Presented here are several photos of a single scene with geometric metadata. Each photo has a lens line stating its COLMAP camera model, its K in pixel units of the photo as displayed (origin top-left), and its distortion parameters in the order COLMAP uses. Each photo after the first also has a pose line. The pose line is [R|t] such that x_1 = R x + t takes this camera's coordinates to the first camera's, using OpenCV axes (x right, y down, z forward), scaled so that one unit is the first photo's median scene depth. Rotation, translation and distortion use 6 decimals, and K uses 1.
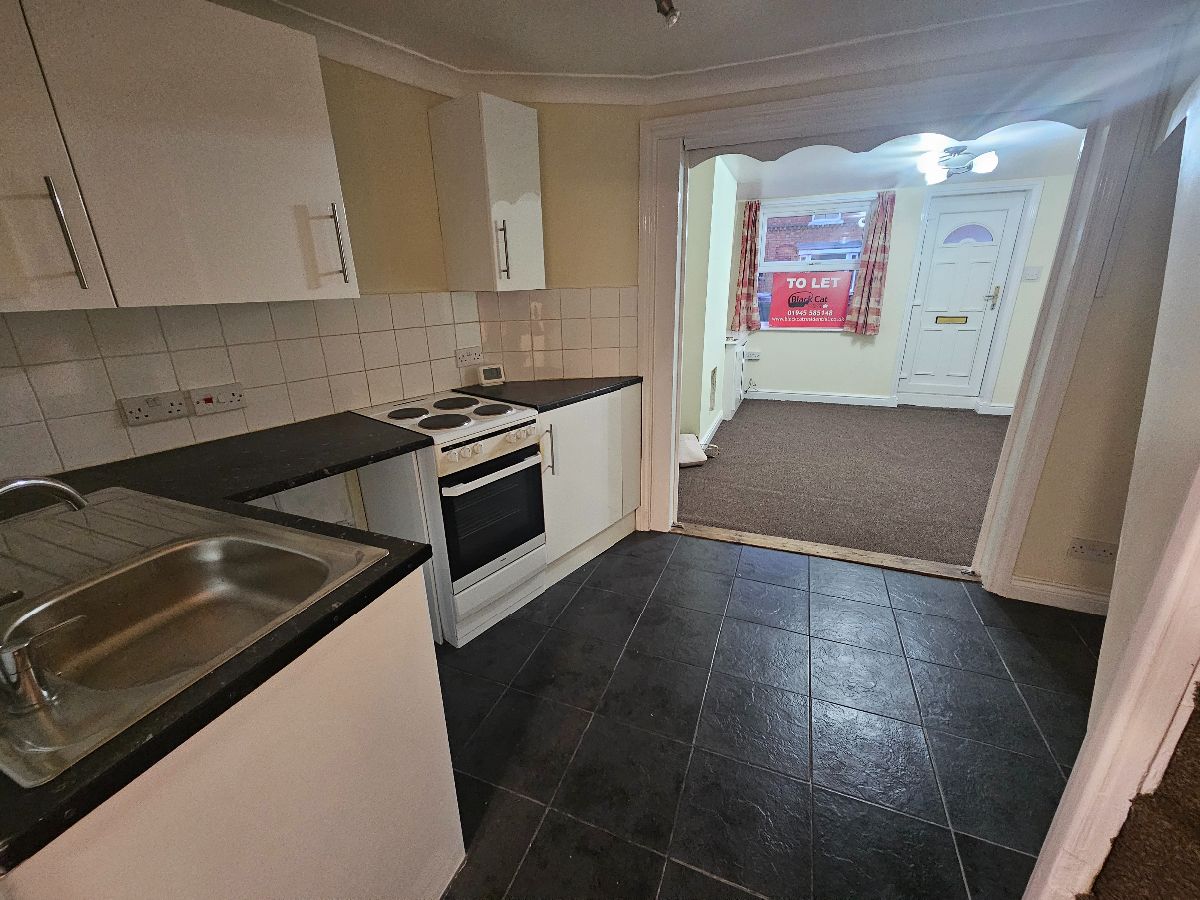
lens RADIAL K [[491.0, 0, 586.7], [0, 491.0, 440.6], [0, 0, 1]] dist [-0.000830, -0.001933]
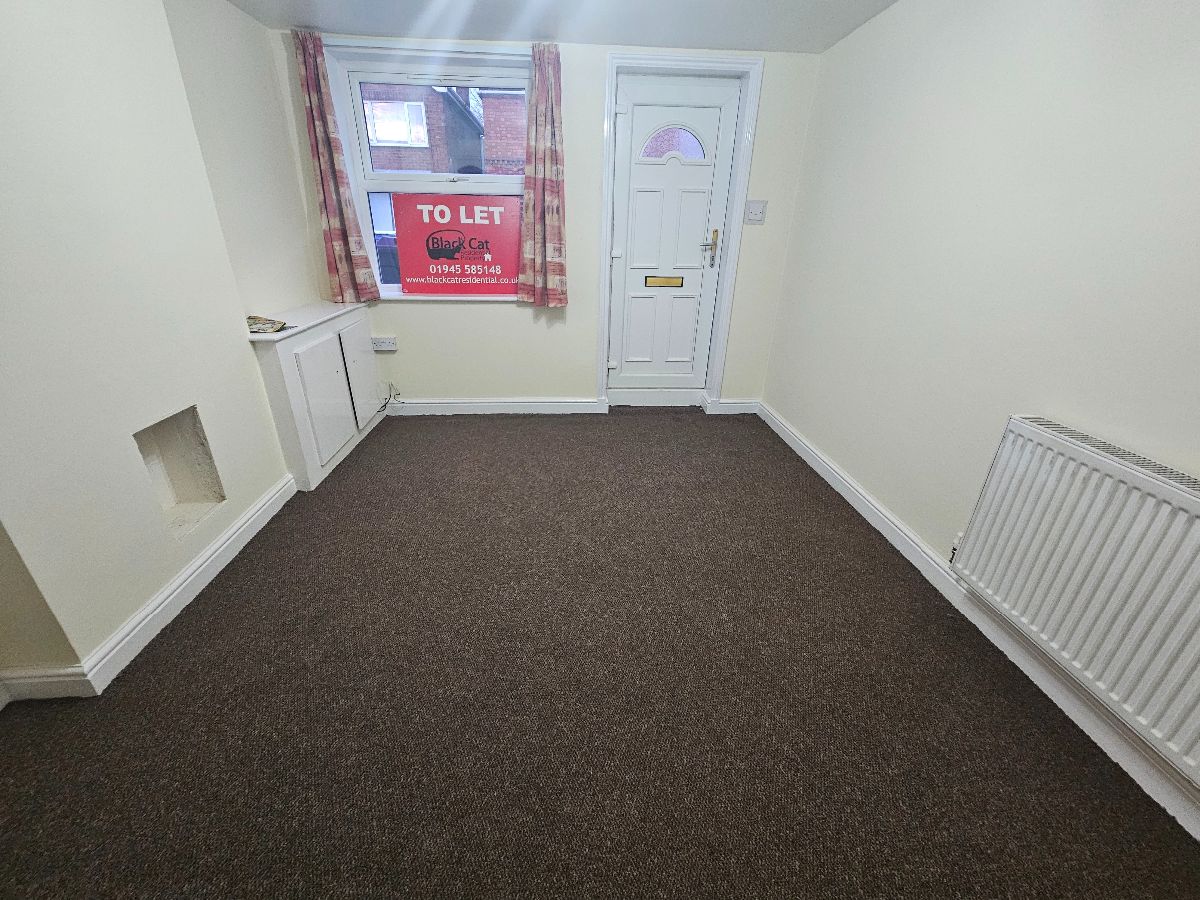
lens RADIAL K [[491.0, 0, 597.9], [0, 491.0, 452.5], [0, 0, 1]] dist [-0.000830, -0.001933]
pose [[0.892434, -0.153805, 0.424153, 0.328874], [0.101660, 0.984475, 0.143090, -0.115873], [-0.439576, -0.084579, 0.894214, 0.401929]]
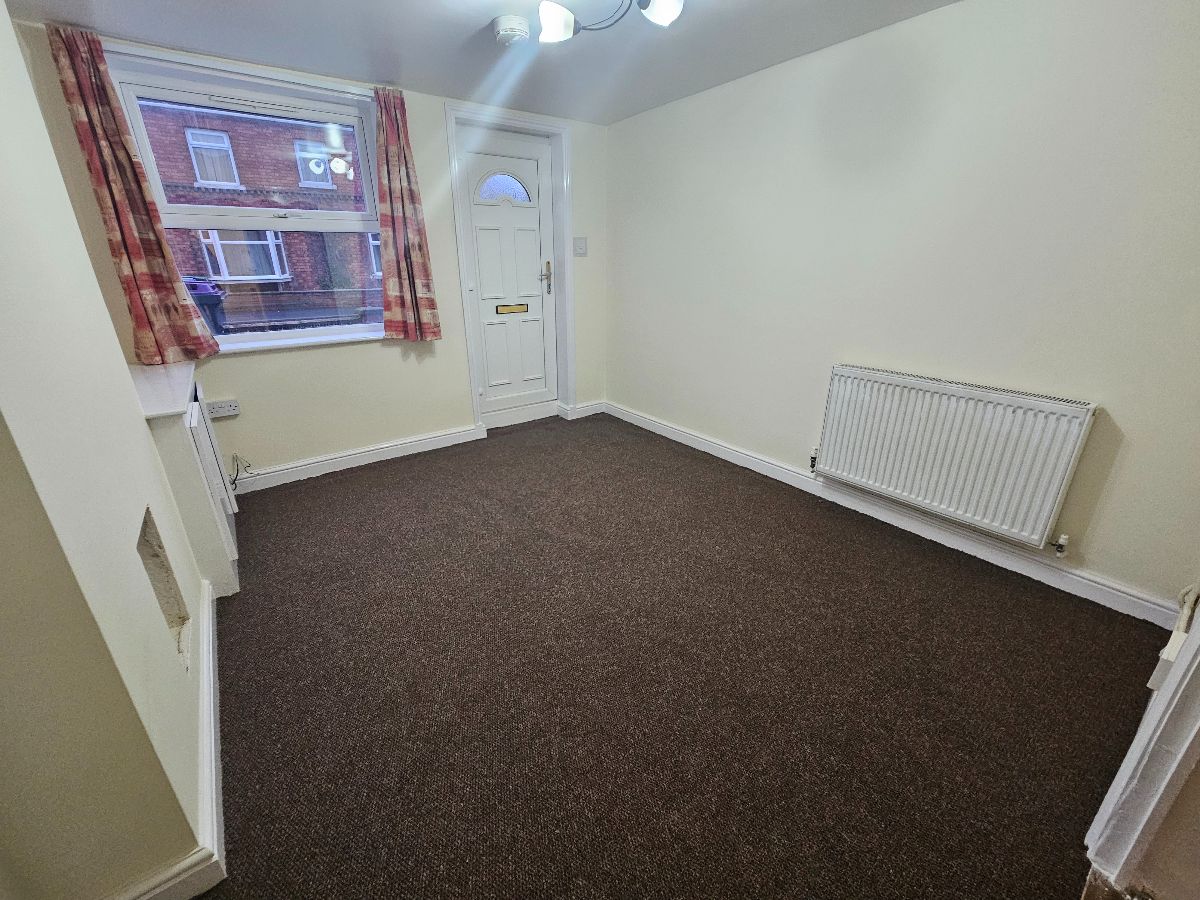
lens RADIAL K [[491.0, 0, 600.5], [0, 491.0, 451.7], [0, 0, 1]] dist [-0.000830, -0.001933]
pose [[0.497535, -0.298586, 0.814436, 0.137399], [0.258787, 0.947228, 0.189177, -0.142277], [-0.827942, 0.116643, 0.548549, 0.490849]]
